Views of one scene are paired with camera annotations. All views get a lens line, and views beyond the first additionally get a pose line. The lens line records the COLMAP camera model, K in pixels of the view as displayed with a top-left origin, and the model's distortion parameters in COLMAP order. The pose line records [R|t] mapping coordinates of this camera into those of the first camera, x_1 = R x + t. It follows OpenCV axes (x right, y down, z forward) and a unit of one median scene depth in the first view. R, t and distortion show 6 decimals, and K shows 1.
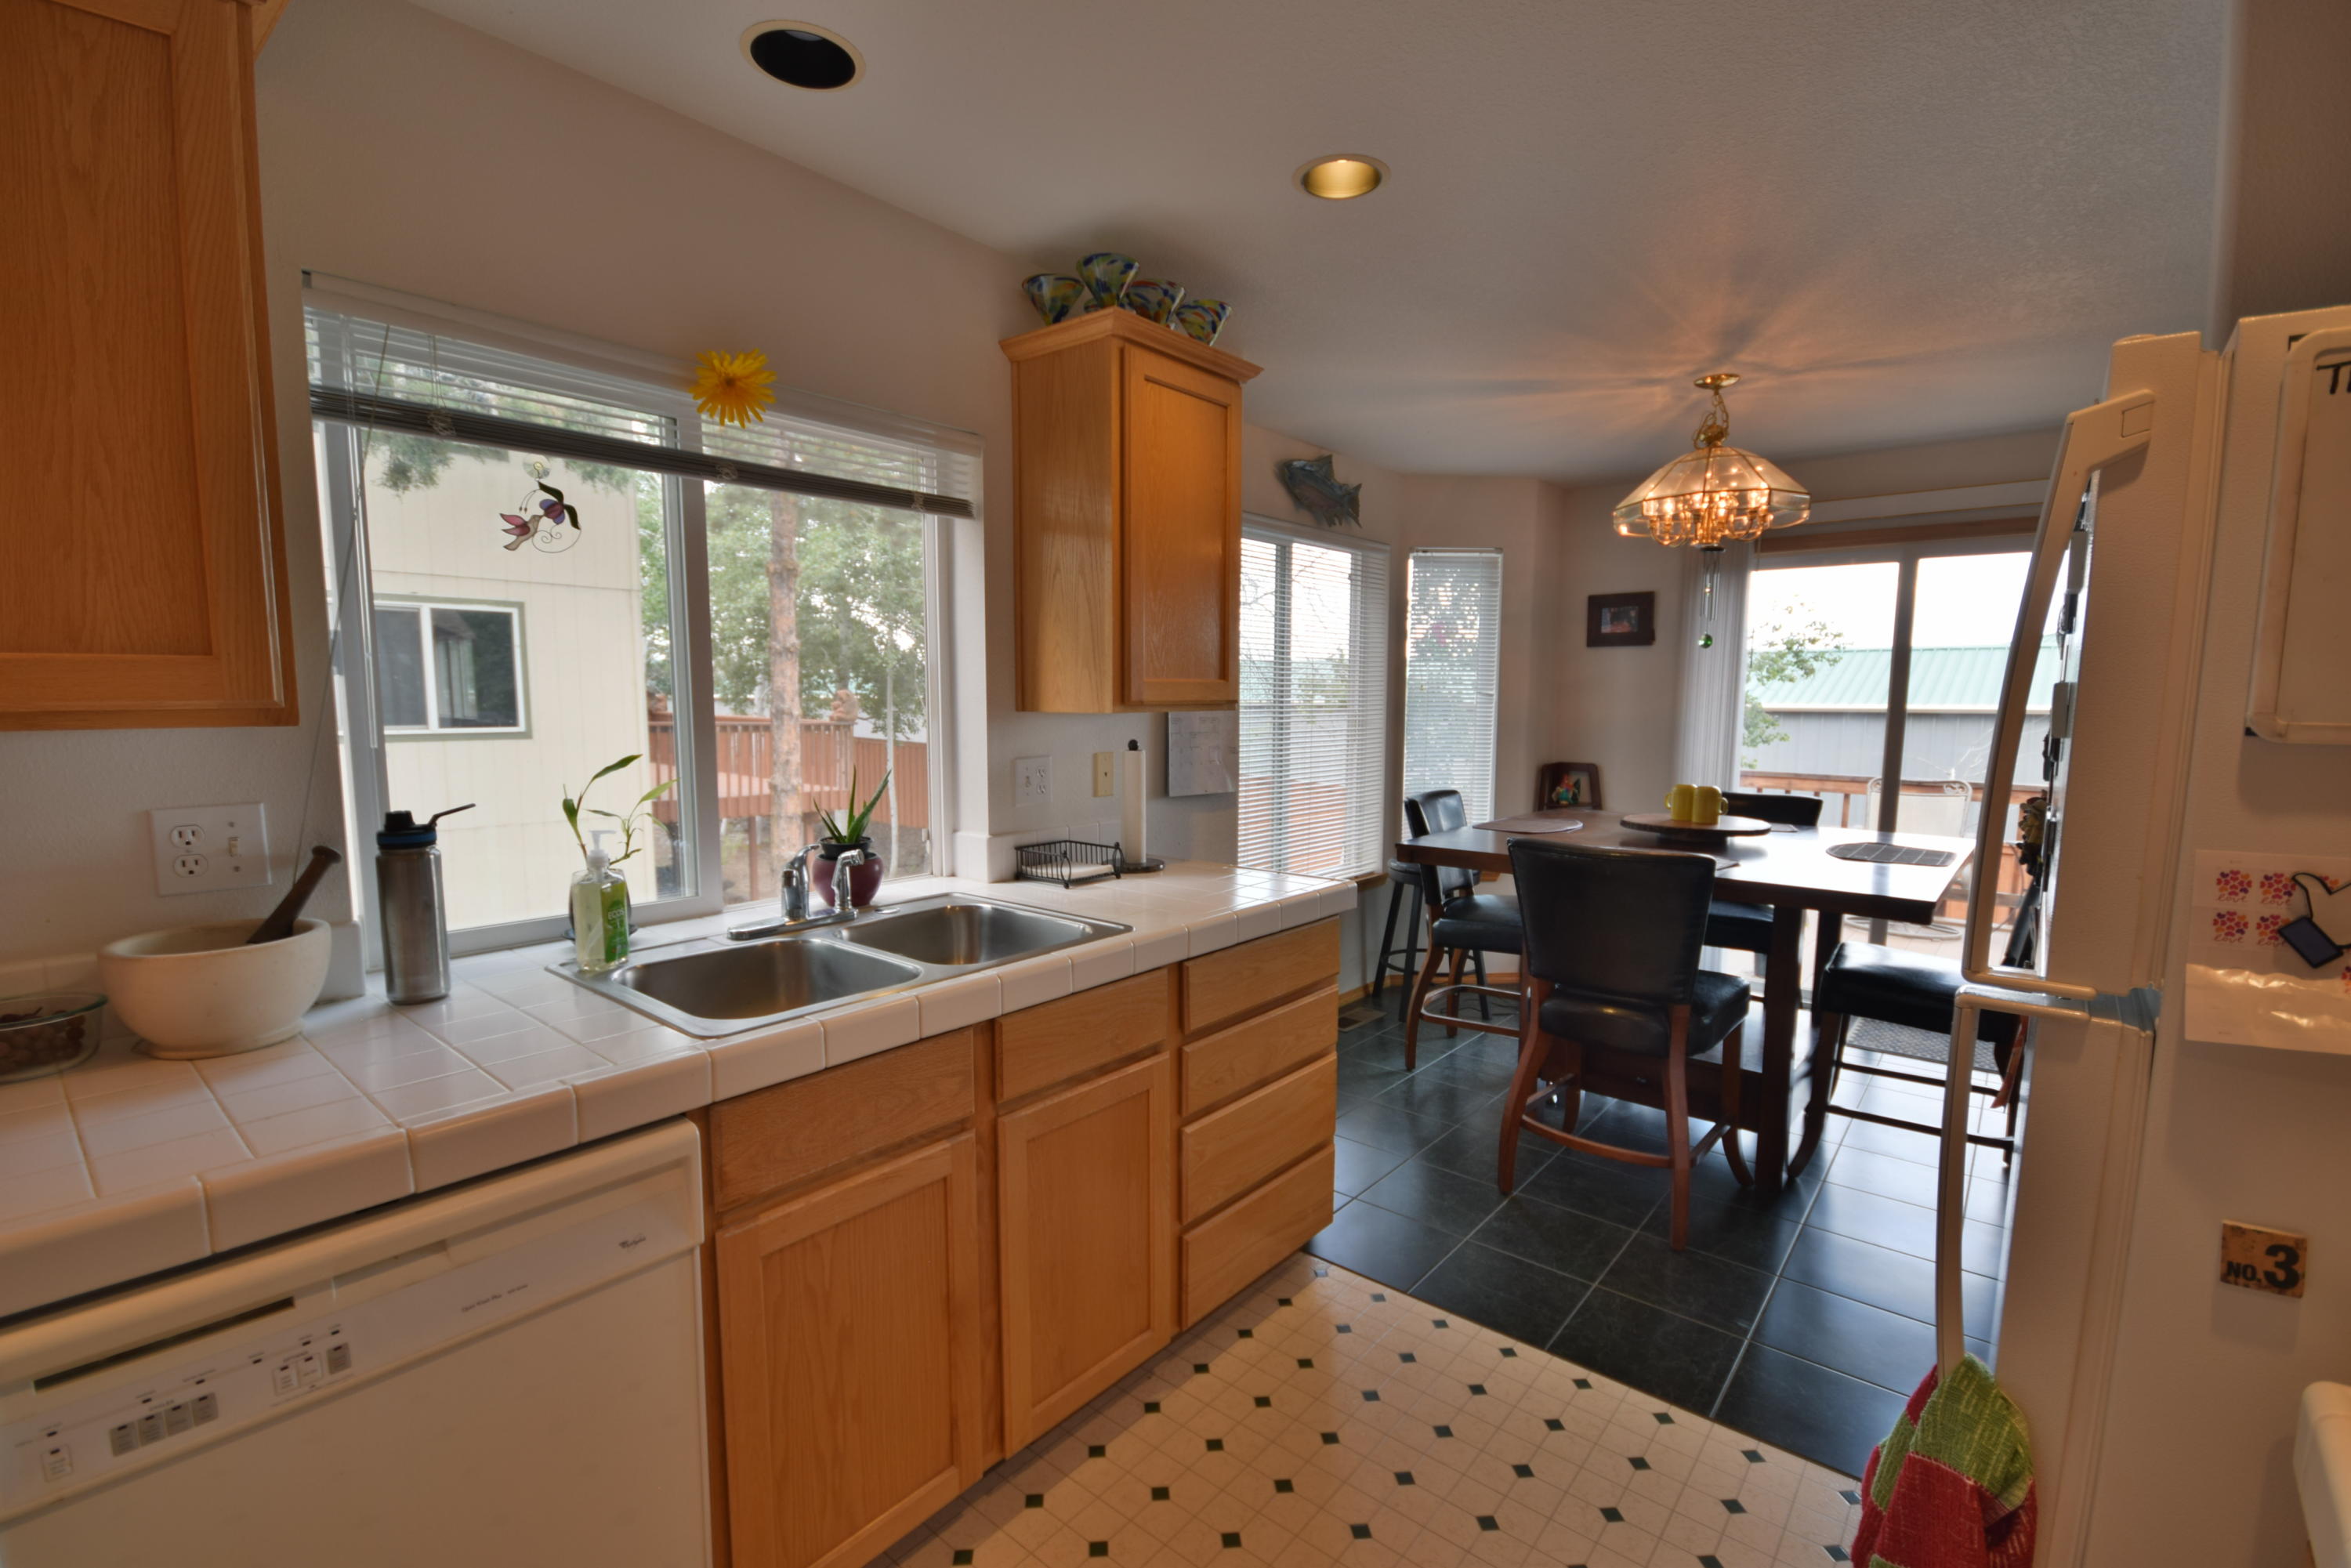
lens RADIAL K [[1032.4, 0, 1175.3], [0, 1032.4, 811.9], [0, 0, 1]] dist [0.012729, -0.017122]
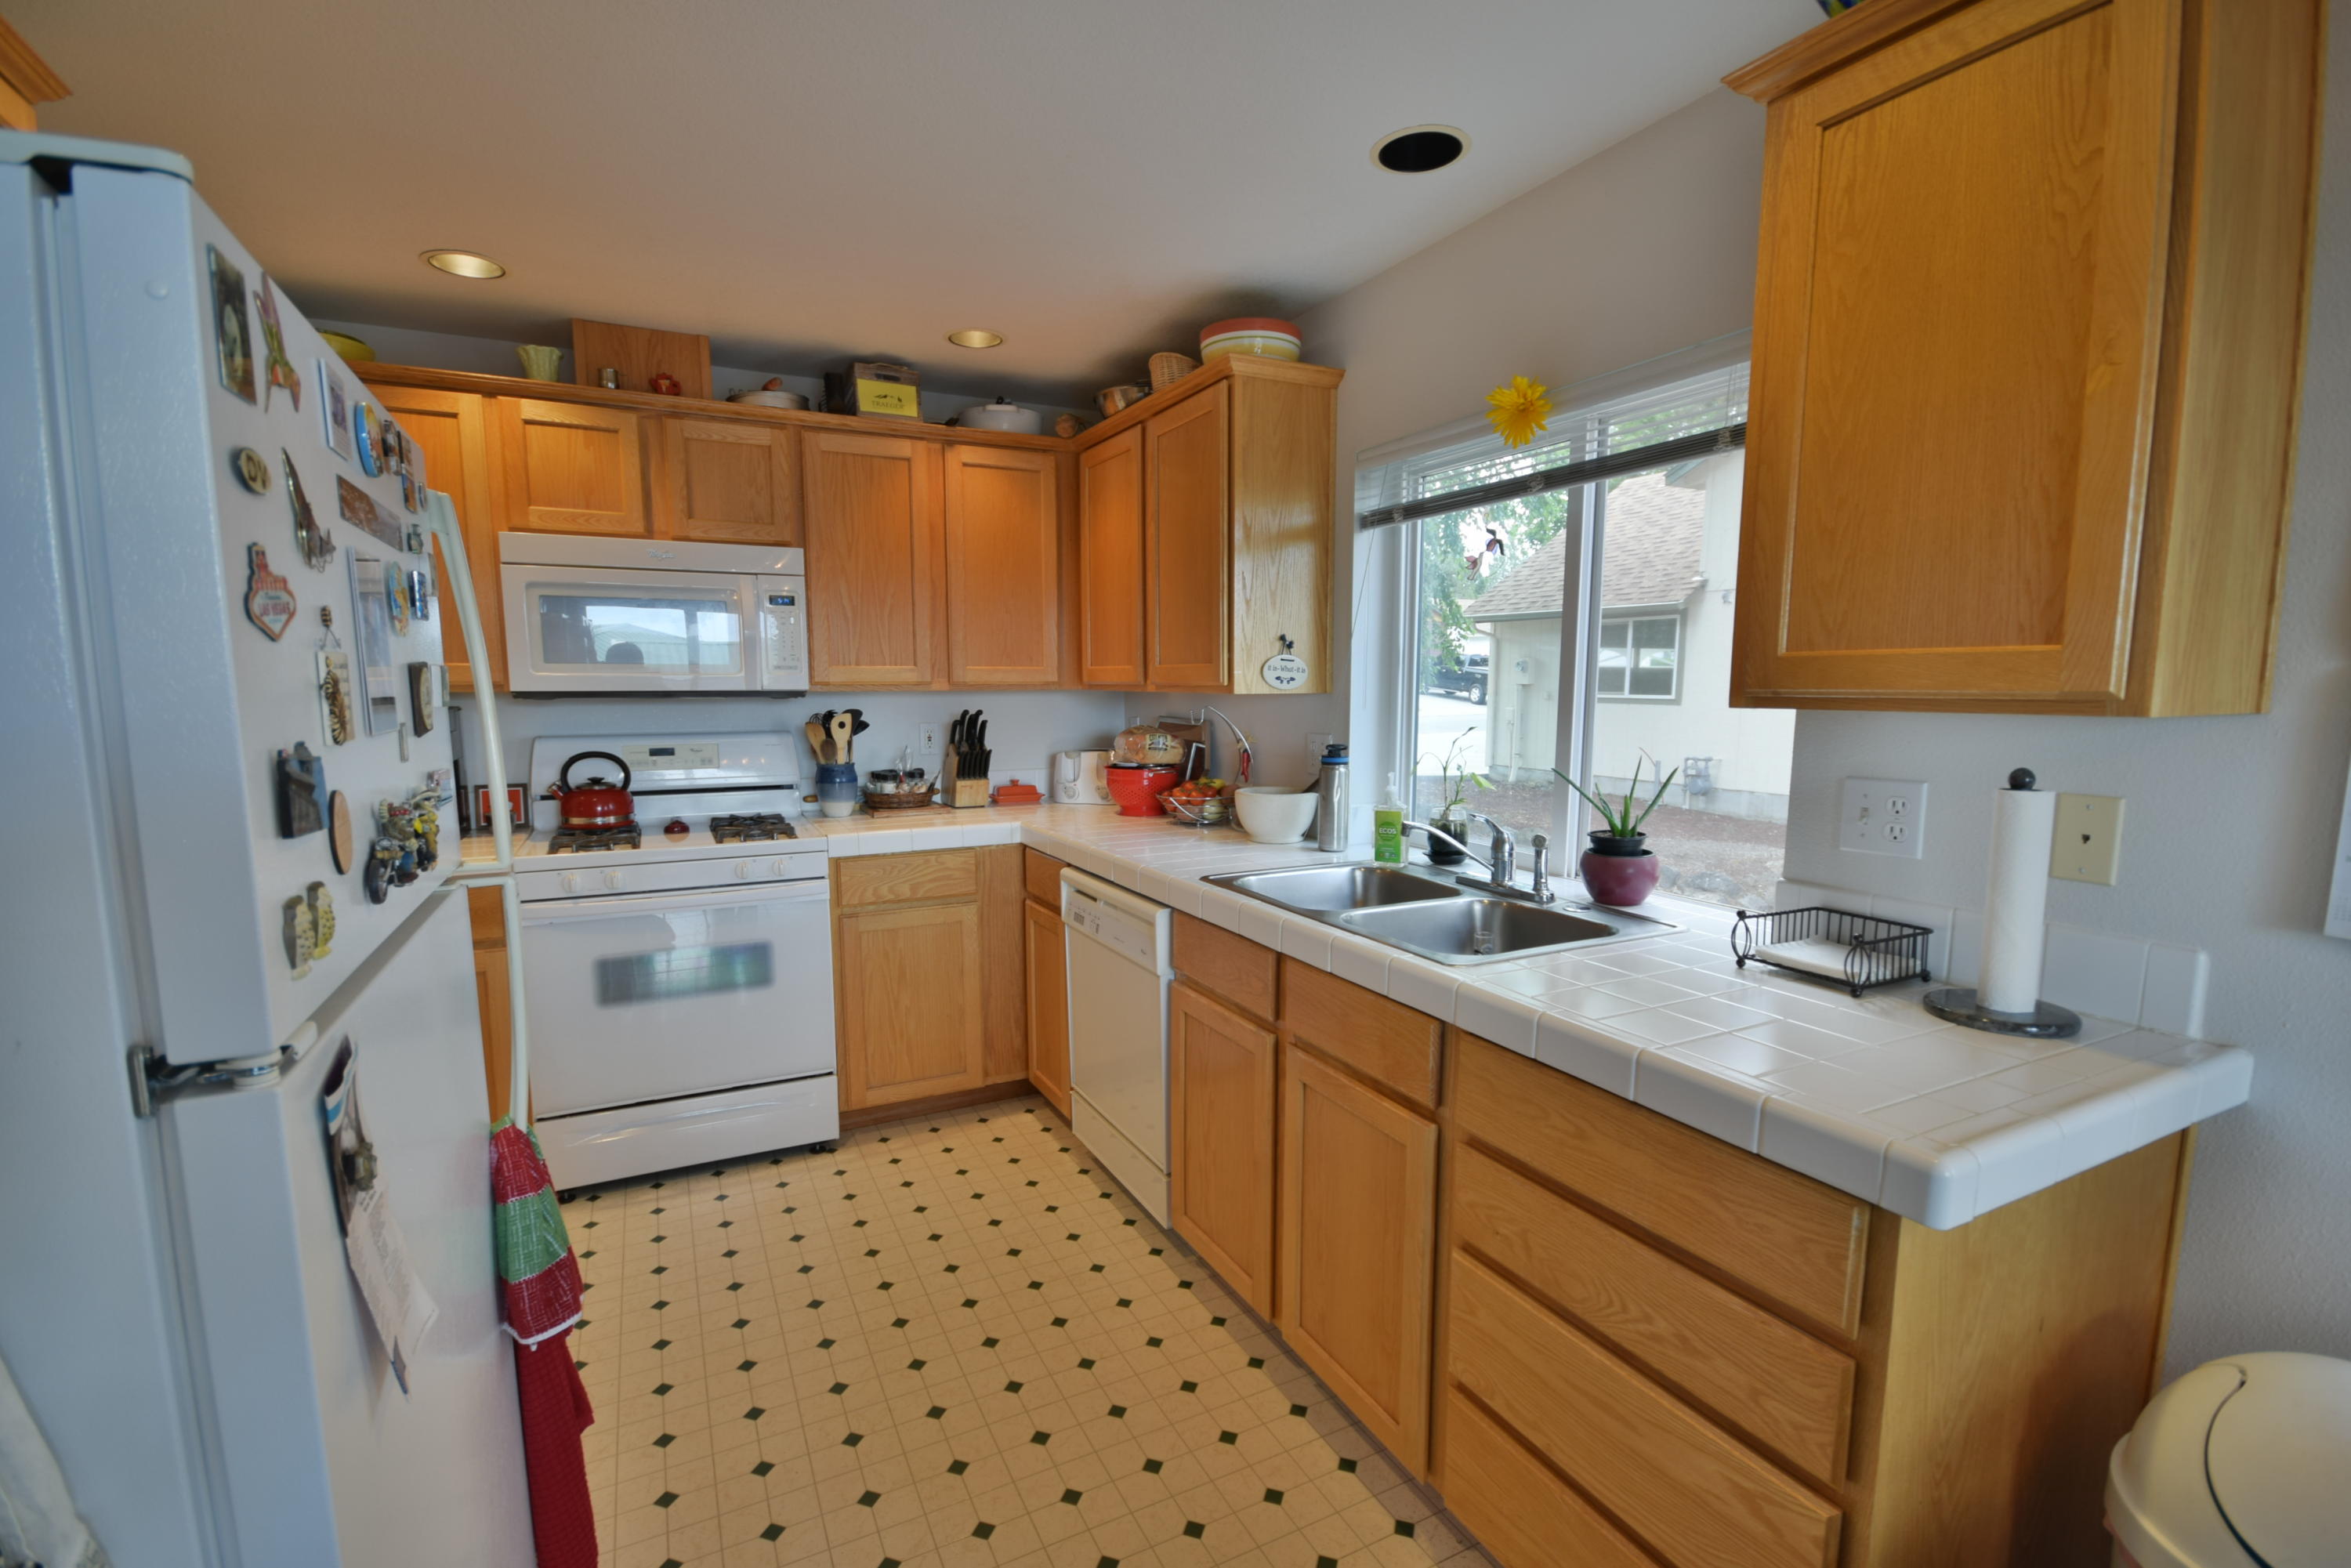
lens RADIAL K [[1050.9, 0, 1174.5], [0, 1050.9, 815.3], [0, 0, 1]] dist [-0.000830, -0.018209]
pose [[-0.400498, 0.112021, -0.909424, 0.871802], [-0.104665, 0.980410, 0.166858, -0.130921], [0.910300, 0.162011, -0.380928, 1.216717]]
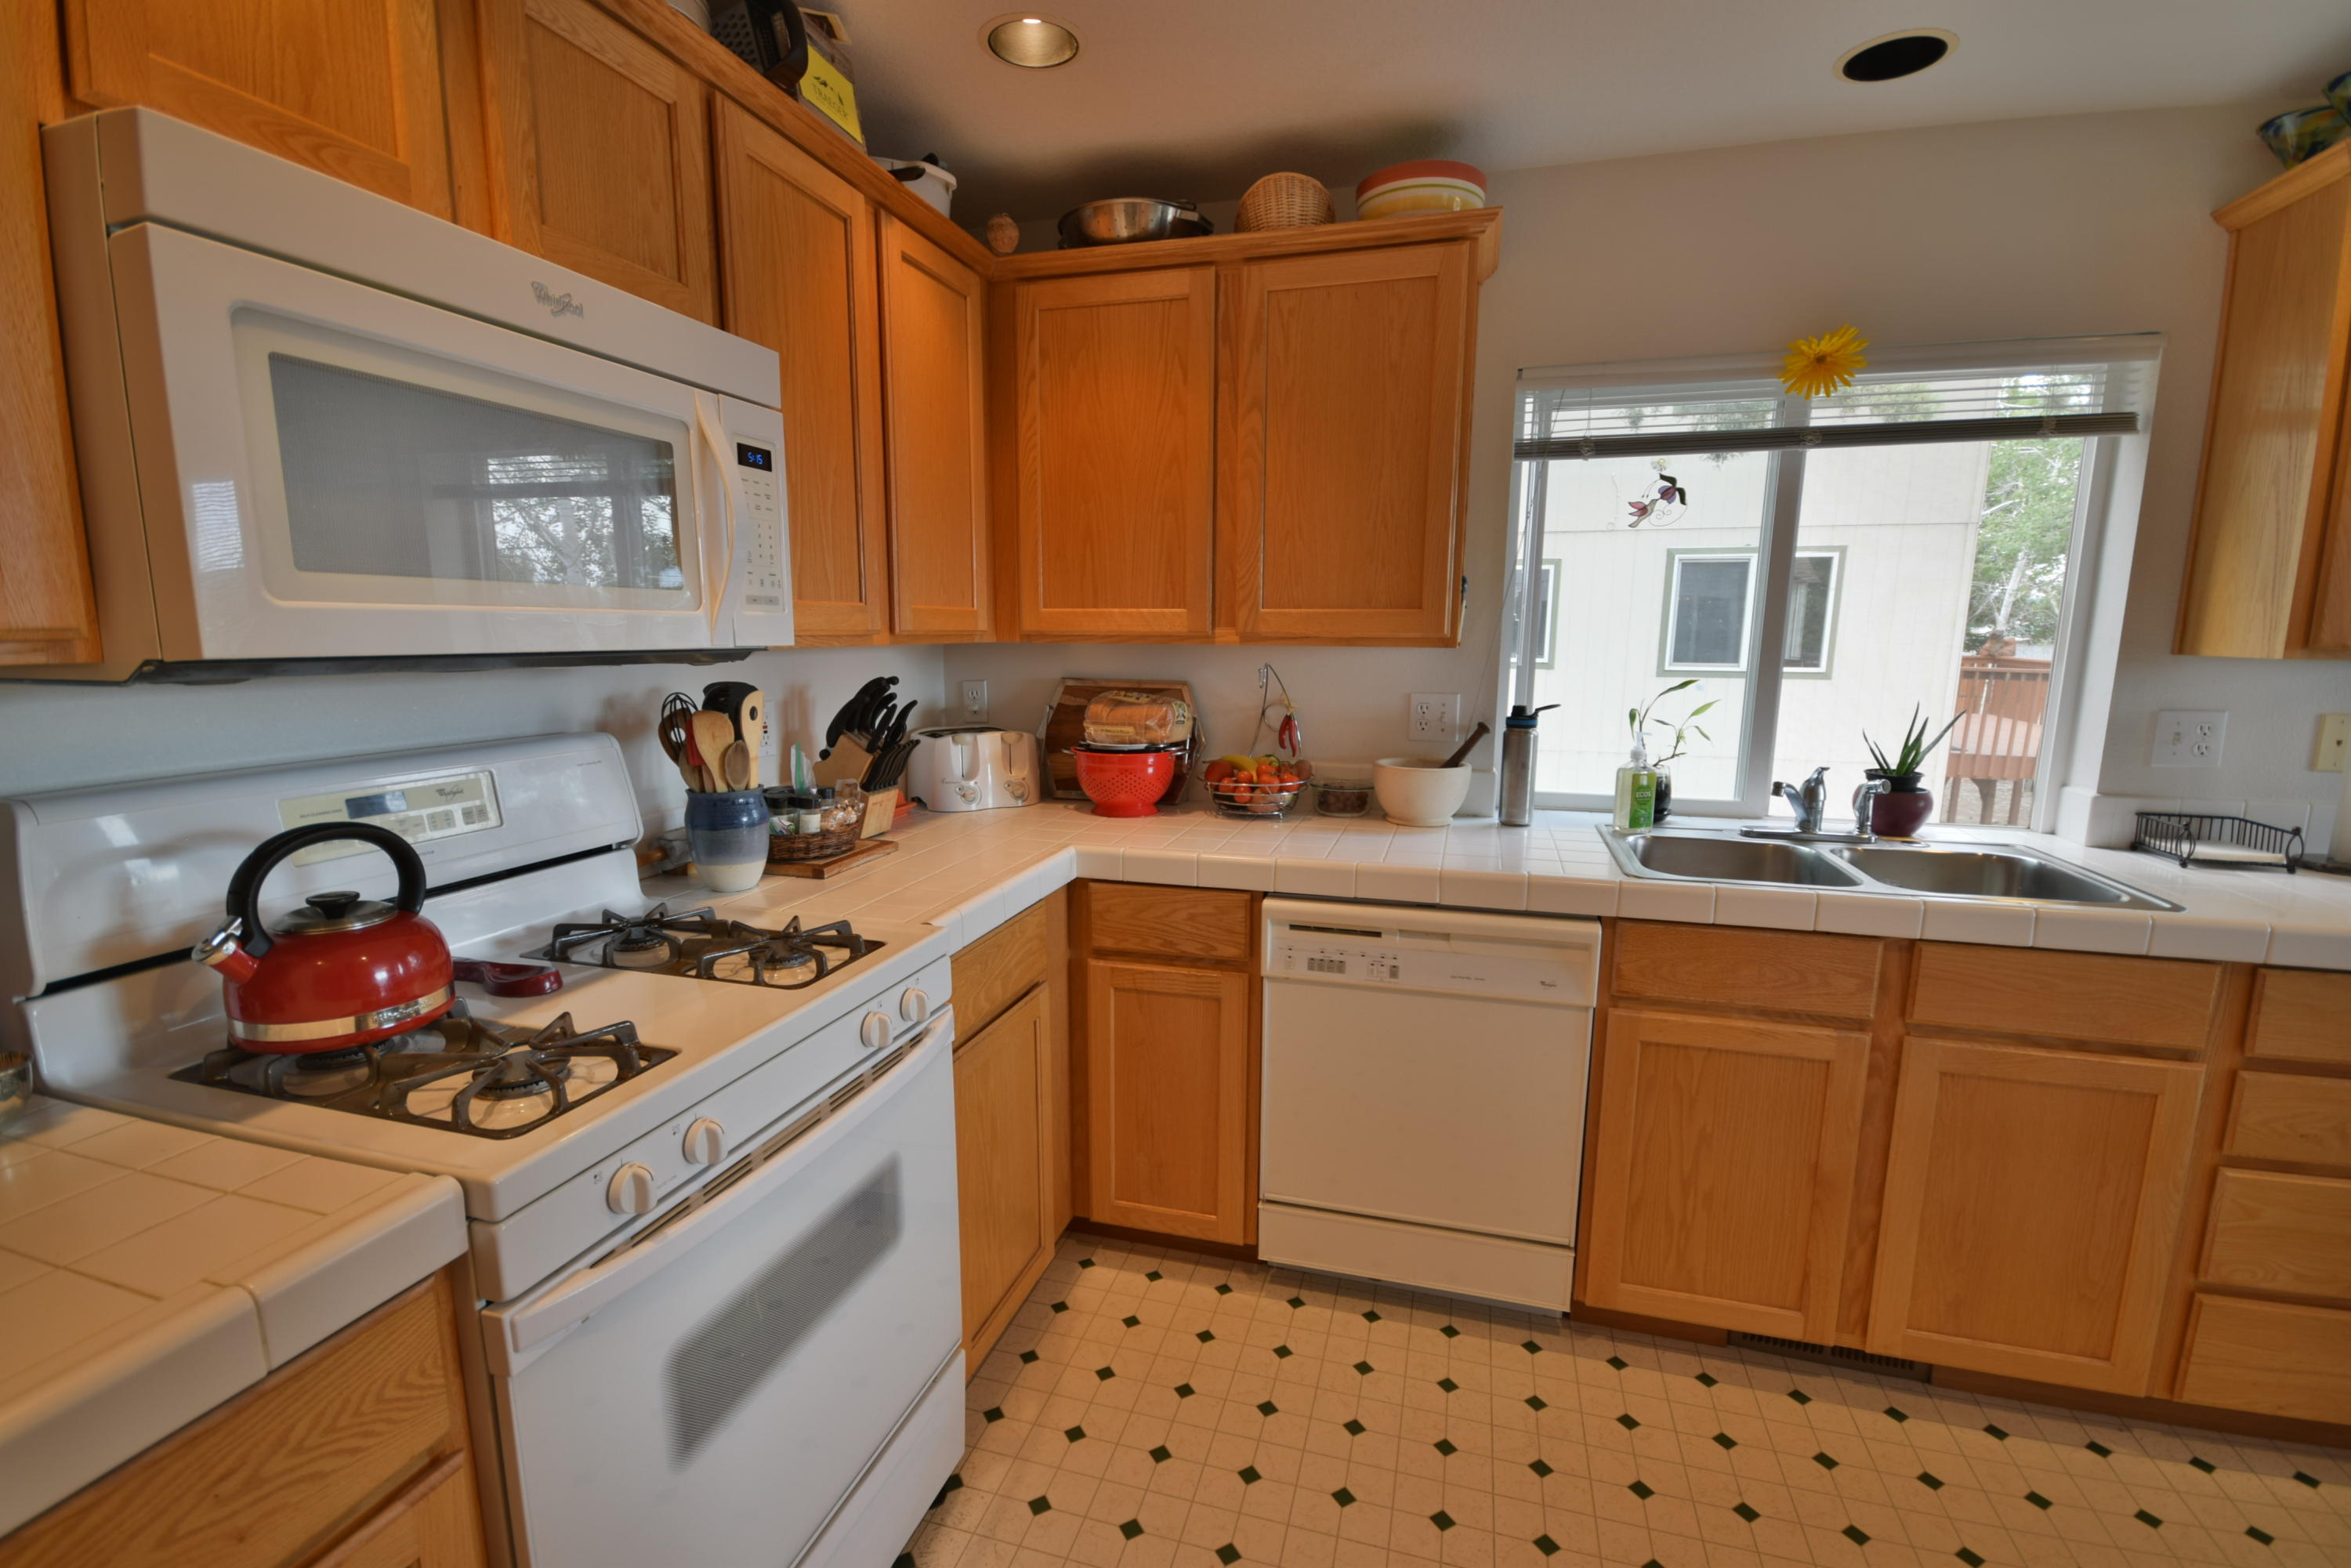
lens RADIAL K [[1032.4, 0, 1175.3], [0, 1032.4, 811.9], [0, 0, 1]] dist [0.012729, -0.017122]
pose [[0.402353, 0.154864, -0.902291, 0.419068], [-0.105968, 0.986842, 0.122122, 0.019543], [0.909331, 0.046478, 0.413469, -0.115241]]
